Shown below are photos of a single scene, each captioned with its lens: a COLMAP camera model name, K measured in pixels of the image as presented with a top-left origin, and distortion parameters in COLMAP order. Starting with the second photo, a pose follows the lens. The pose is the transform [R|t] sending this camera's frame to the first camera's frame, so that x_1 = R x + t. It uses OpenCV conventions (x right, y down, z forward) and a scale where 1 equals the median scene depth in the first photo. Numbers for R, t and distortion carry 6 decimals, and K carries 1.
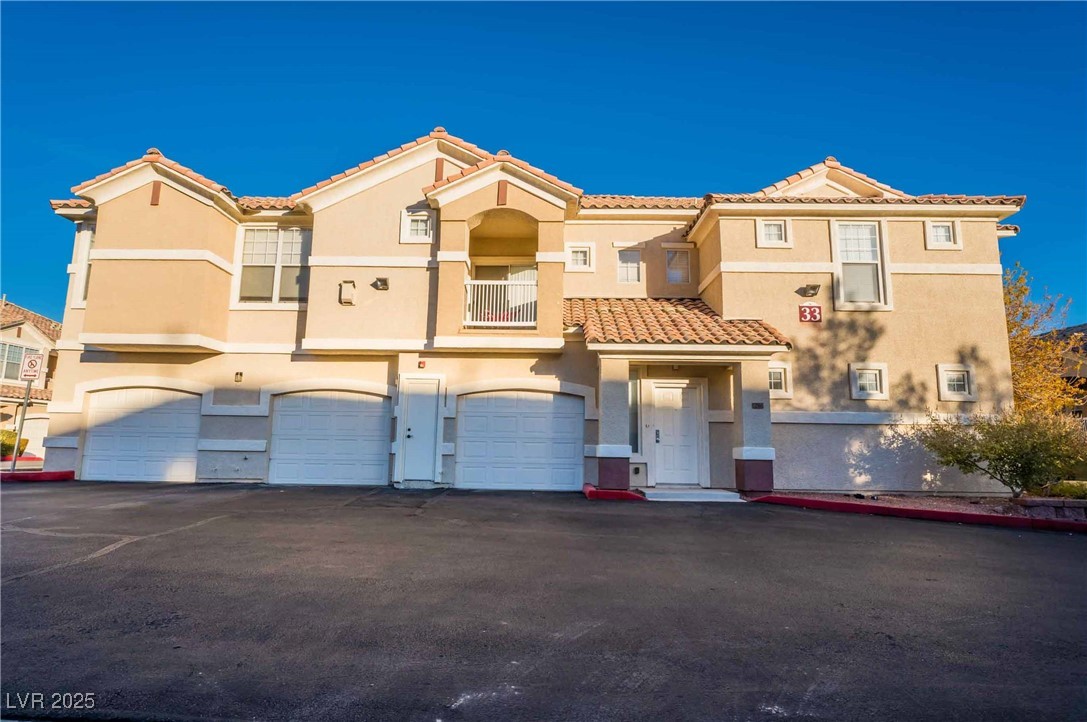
lens RADIAL K [[575.1, 0, 541.5], [0, 575.1, 368.1], [0, 0, 1]] dist [0.003049, -0.001927]
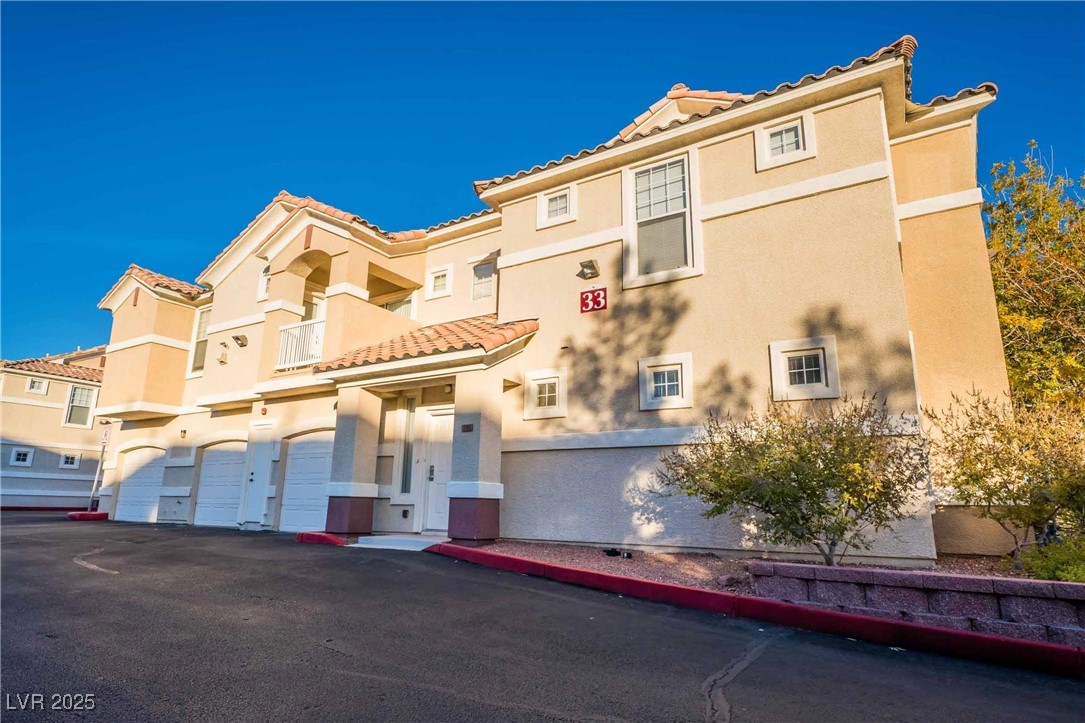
lens RADIAL K [[602.2, 0, 545.1], [0, 602.2, 379.4], [0, 0, 1]] dist [0.012646, -0.000395]
pose [[0.854254, -0.107407, -0.508639, 0.810044], [0.069130, 0.993204, -0.093627, 0.075023], [0.515238, 0.044819, 0.855874, 0.313958]]
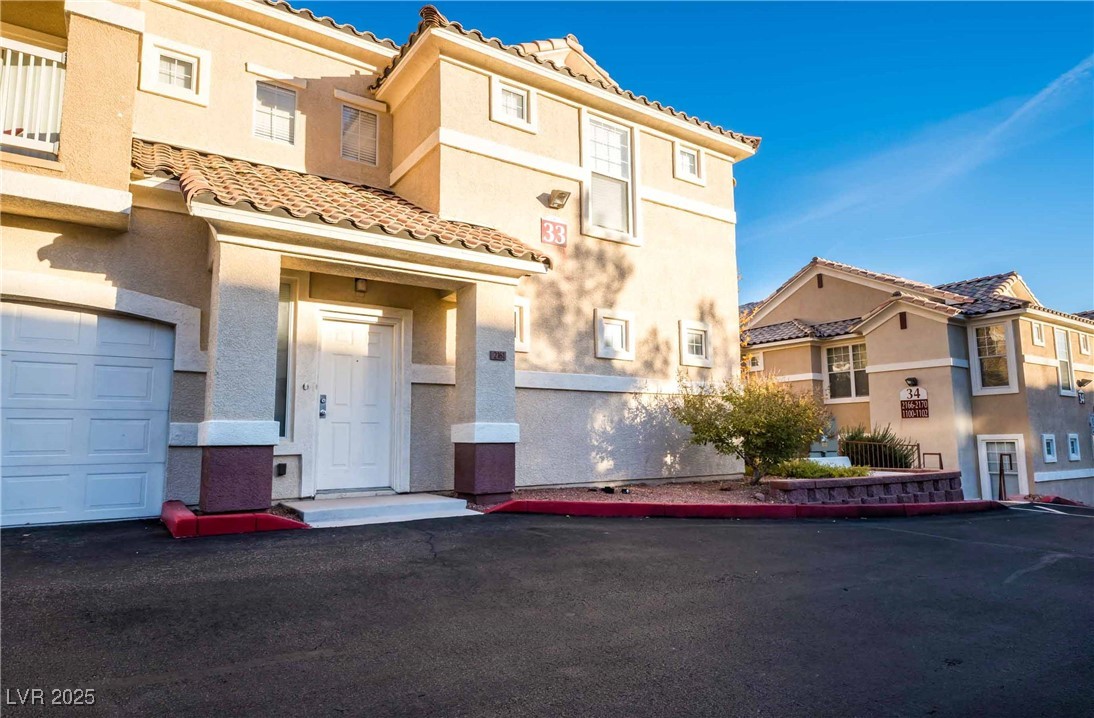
lens RADIAL K [[643.1, 0, 545.2], [0, 643.1, 362.9], [0, 0, 1]] dist [0.011836, -0.001533]
pose [[0.821299, 0.045533, 0.568678, 0.022093], [-0.061077, 0.998099, 0.008293, 0.058278], [-0.567219, -0.041544, 0.822518, 0.364625]]
